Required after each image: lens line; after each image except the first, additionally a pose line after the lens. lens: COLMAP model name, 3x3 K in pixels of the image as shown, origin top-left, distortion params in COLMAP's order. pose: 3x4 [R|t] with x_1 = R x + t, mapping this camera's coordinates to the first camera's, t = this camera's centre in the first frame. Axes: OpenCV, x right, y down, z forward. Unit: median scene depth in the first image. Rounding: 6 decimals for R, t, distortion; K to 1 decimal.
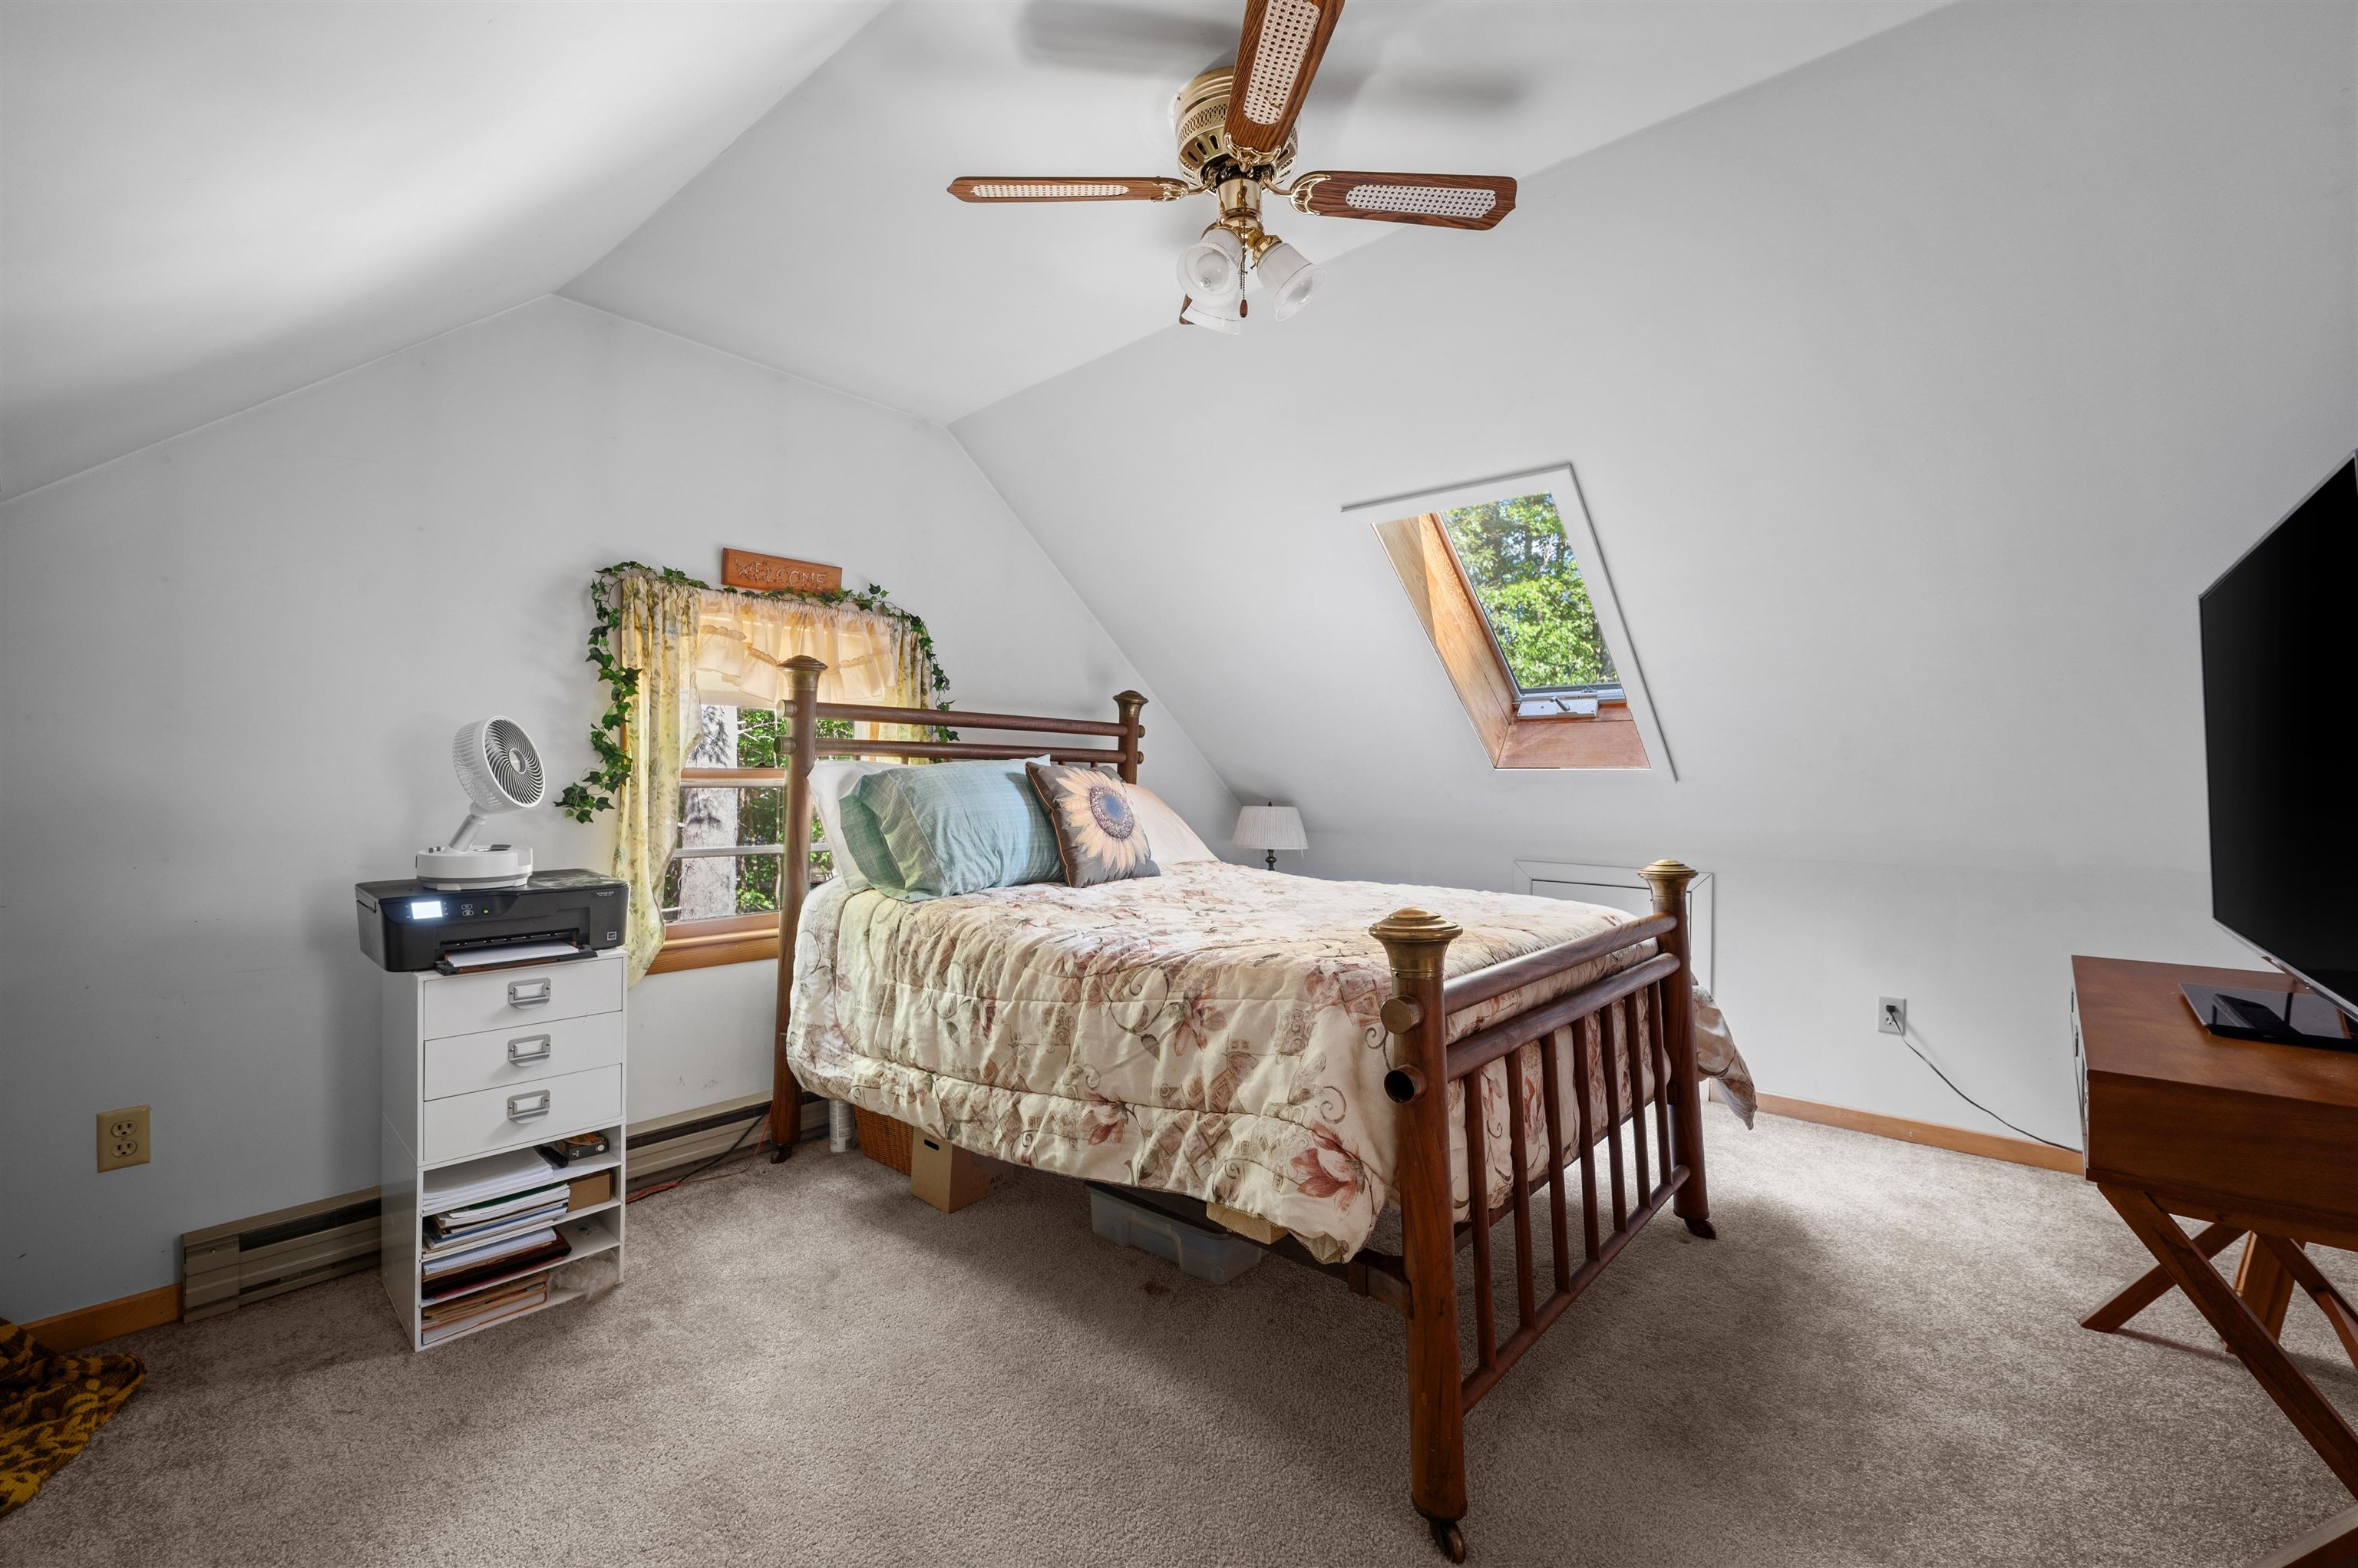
lens RADIAL K [[979.6, 0, 1183.1], [0, 979.6, 780.3], [0, 0, 1]] dist [-0.002488, -0.001107]
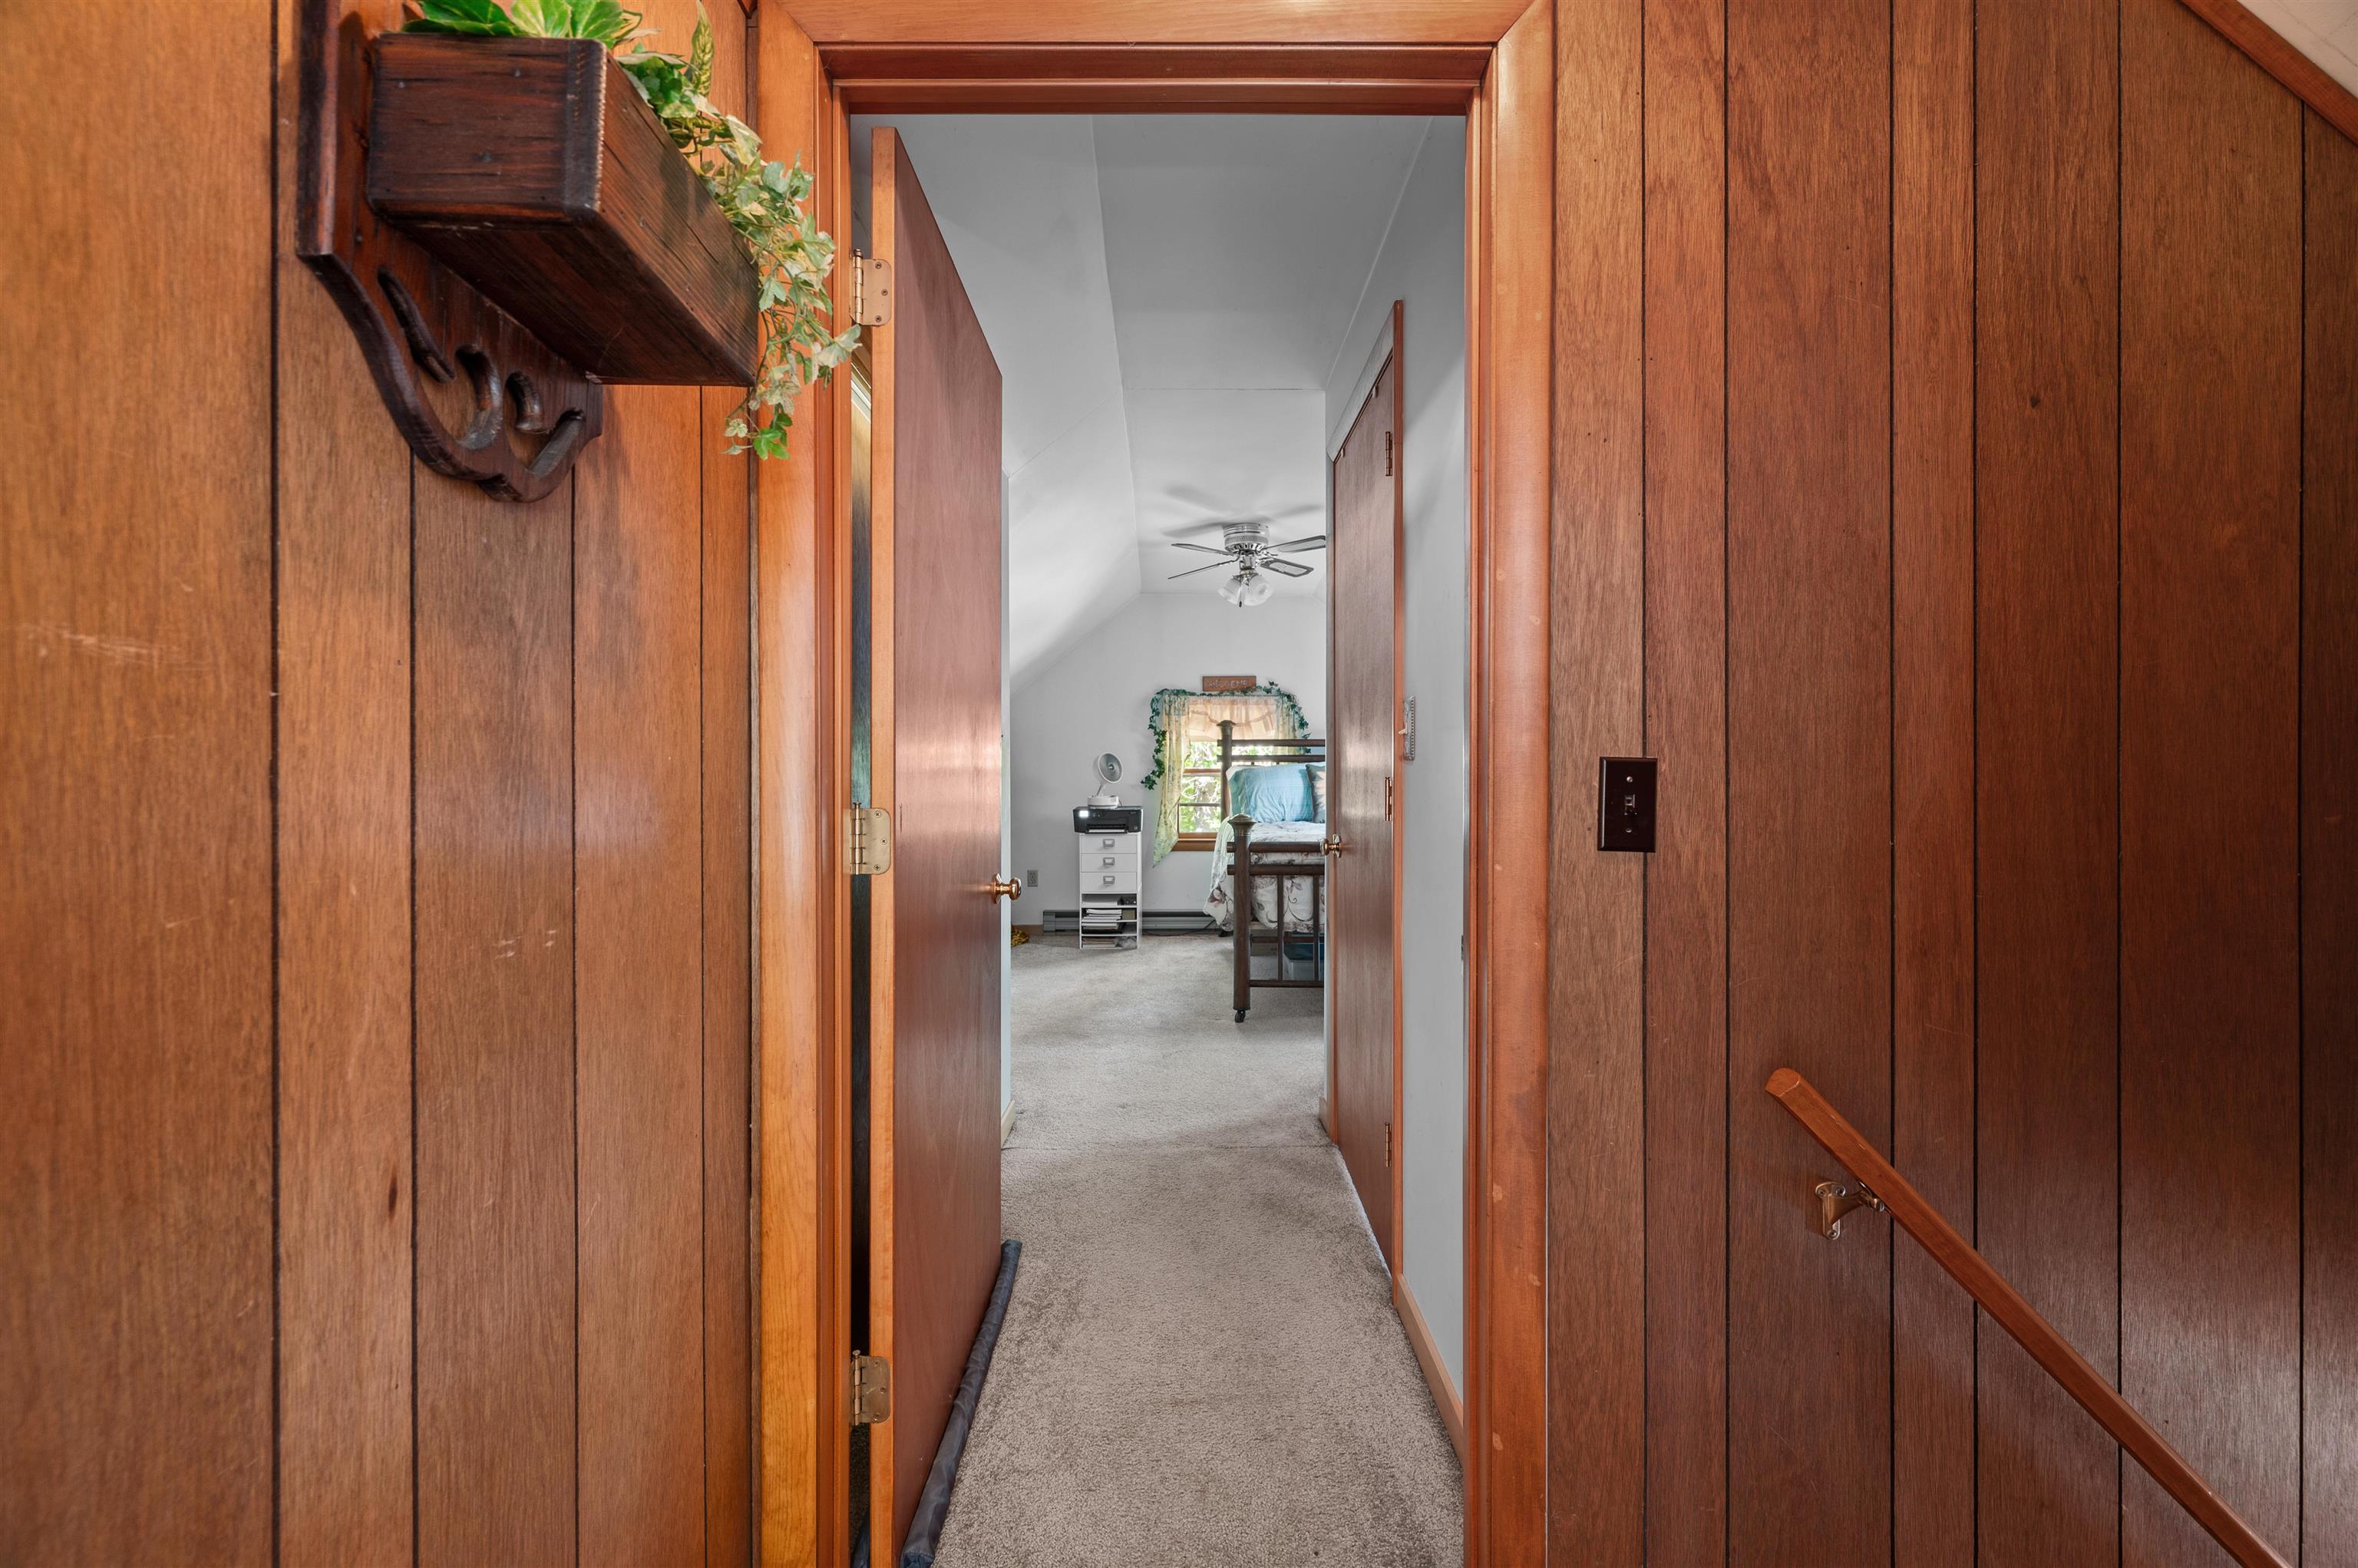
lens RADIAL K [[979.6, 0, 1178.3], [0, 979.6, 778.4], [0, 0, 1]] dist [-0.002488, -0.001107]
pose [[0.655480, 0.000903, -0.755212, 1.423799], [-0.000309, 1.000000, 0.000928, 0.010285], [0.755213, -0.000375, 0.655480, -0.670353]]
